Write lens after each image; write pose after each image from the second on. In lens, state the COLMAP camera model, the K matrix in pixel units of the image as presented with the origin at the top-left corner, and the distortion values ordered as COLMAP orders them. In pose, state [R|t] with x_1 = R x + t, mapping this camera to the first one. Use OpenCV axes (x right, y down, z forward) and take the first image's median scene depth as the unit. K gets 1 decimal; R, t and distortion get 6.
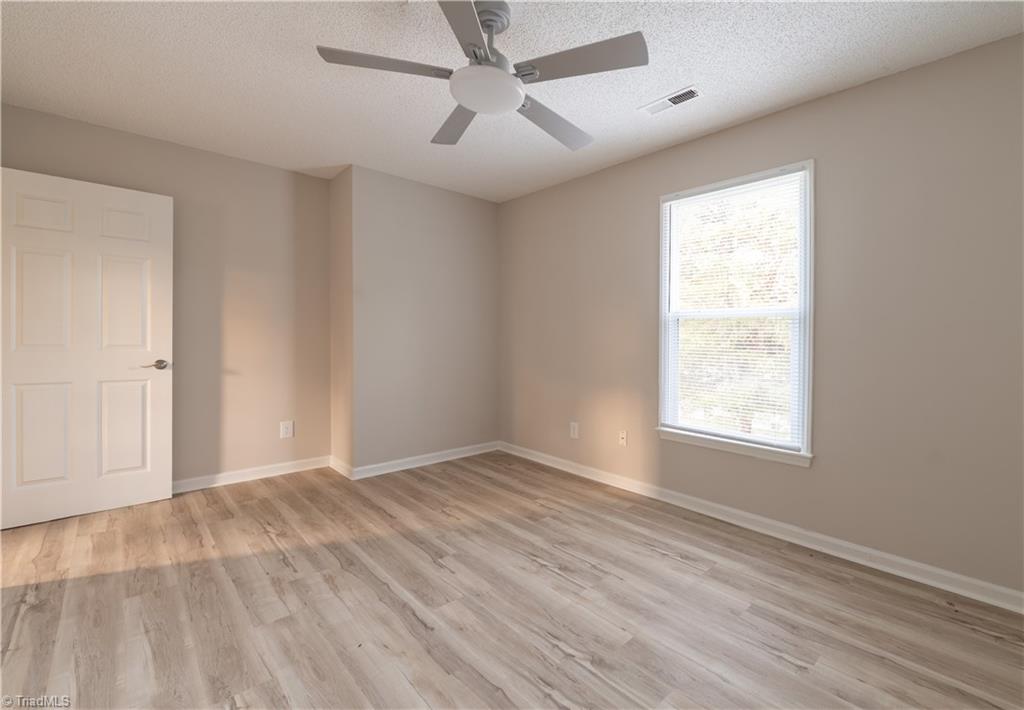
lens RADIAL K [[446.2, 0, 512.0], [0, 446.2, 355.0], [0, 0, 1]] dist [-0.003710, -0.000295]
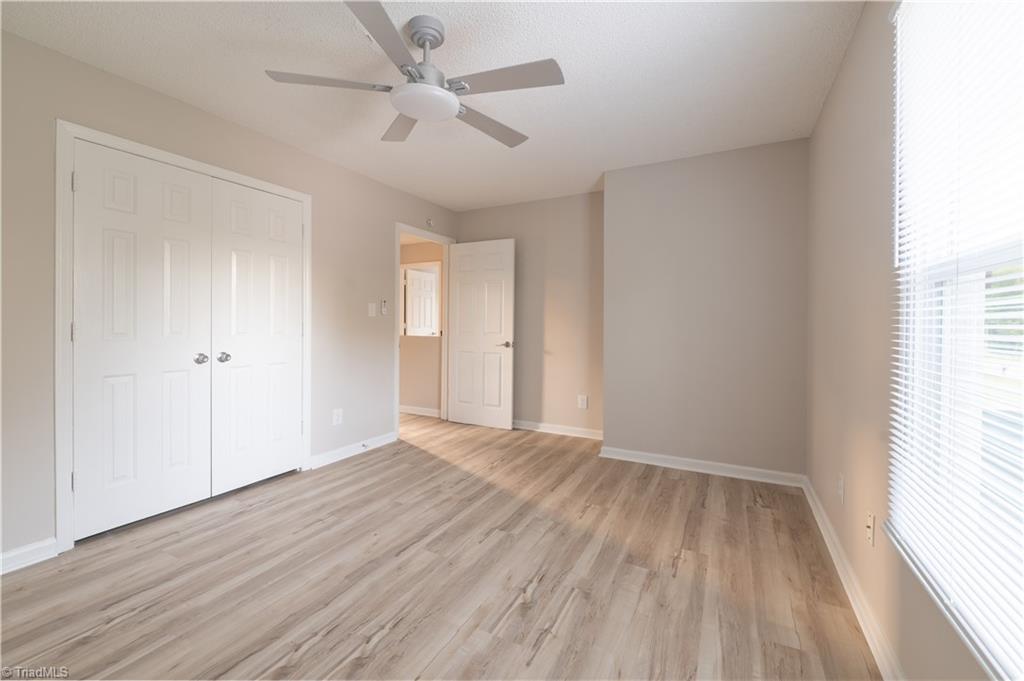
lens RADIAL K [[399.6, 0, 517.4], [0, 399.6, 327.6], [0, 0, 1]] dist [-0.002484, -0.000423]
pose [[0.362748, -0.002506, -0.931884, 0.656577], [-0.039960, 0.999035, -0.018241, -0.017869], [0.931030, 0.043855, 0.362298, 0.571817]]
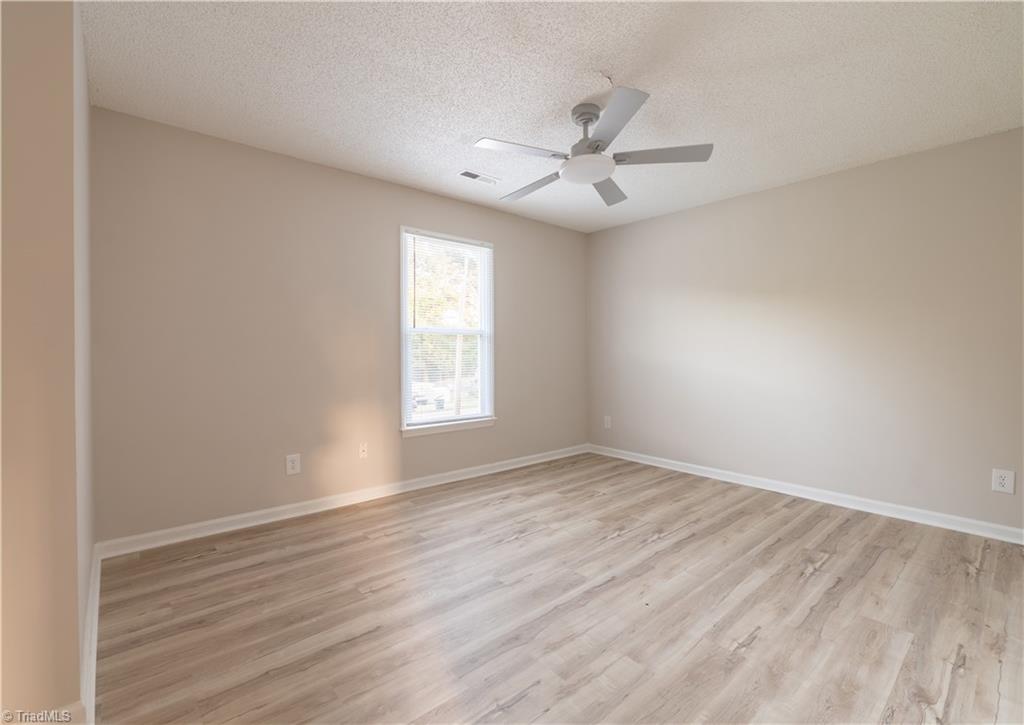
lens RADIAL K [[468.3, 0, 515.5], [0, 468.3, 348.8], [0, 0, 1]] dist [-0.000625, -0.000259]
pose [[-0.005525, -0.009927, 0.999935, -0.993878], [0.039991, 0.999149, 0.010140, -0.045261], [-0.999185, 0.040044, -0.005123, 0.824160]]
